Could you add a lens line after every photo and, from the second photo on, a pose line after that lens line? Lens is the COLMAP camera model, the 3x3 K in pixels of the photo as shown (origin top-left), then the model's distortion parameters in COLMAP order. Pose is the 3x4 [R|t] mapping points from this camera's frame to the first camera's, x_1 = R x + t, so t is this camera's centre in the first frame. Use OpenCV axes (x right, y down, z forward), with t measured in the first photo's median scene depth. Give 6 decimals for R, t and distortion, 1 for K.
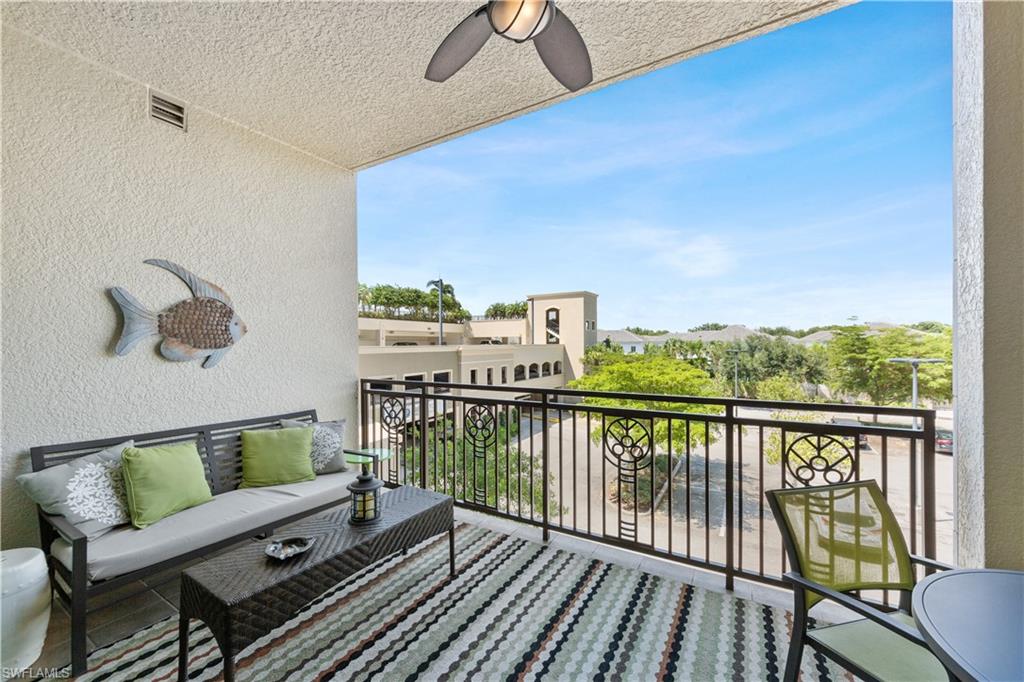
lens RADIAL K [[399.5, 0, 514.0], [0, 399.5, 345.3], [0, 0, 1]] dist [-0.007305, -0.000177]
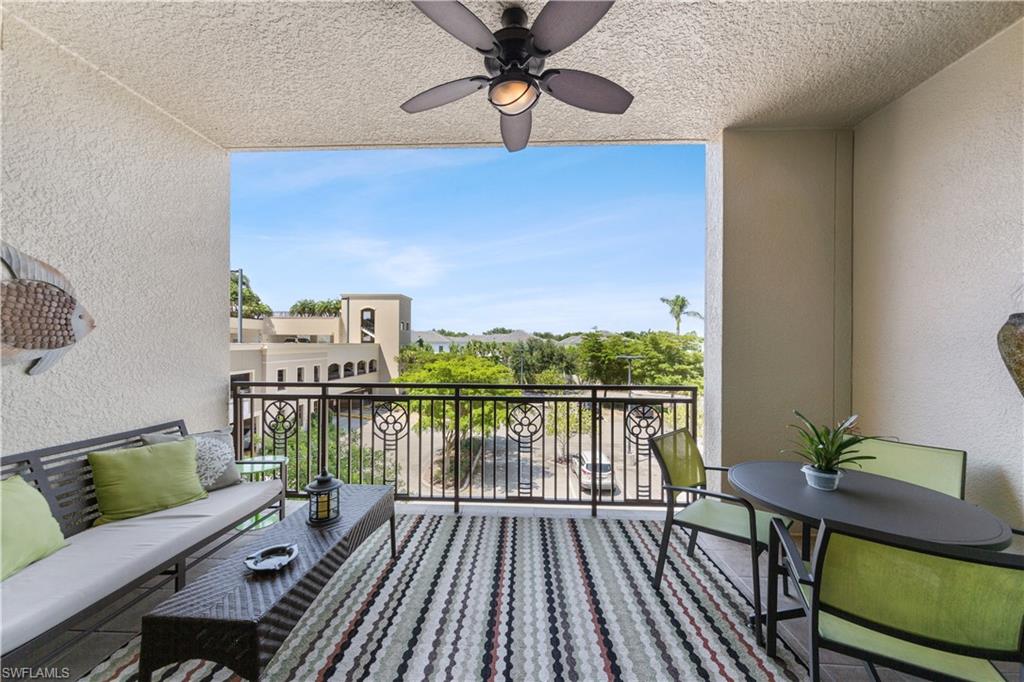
lens RADIAL K [[361.4, 0, 512.2], [0, 361.4, 344.2], [0, 0, 1]] dist [-0.004807, 0.001773]
pose [[0.880642, 0.012310, 0.473622, -0.285338], [-0.011674, 0.999923, -0.004282, -0.007031], [-0.473639, -0.001758, 0.880718, -0.023015]]
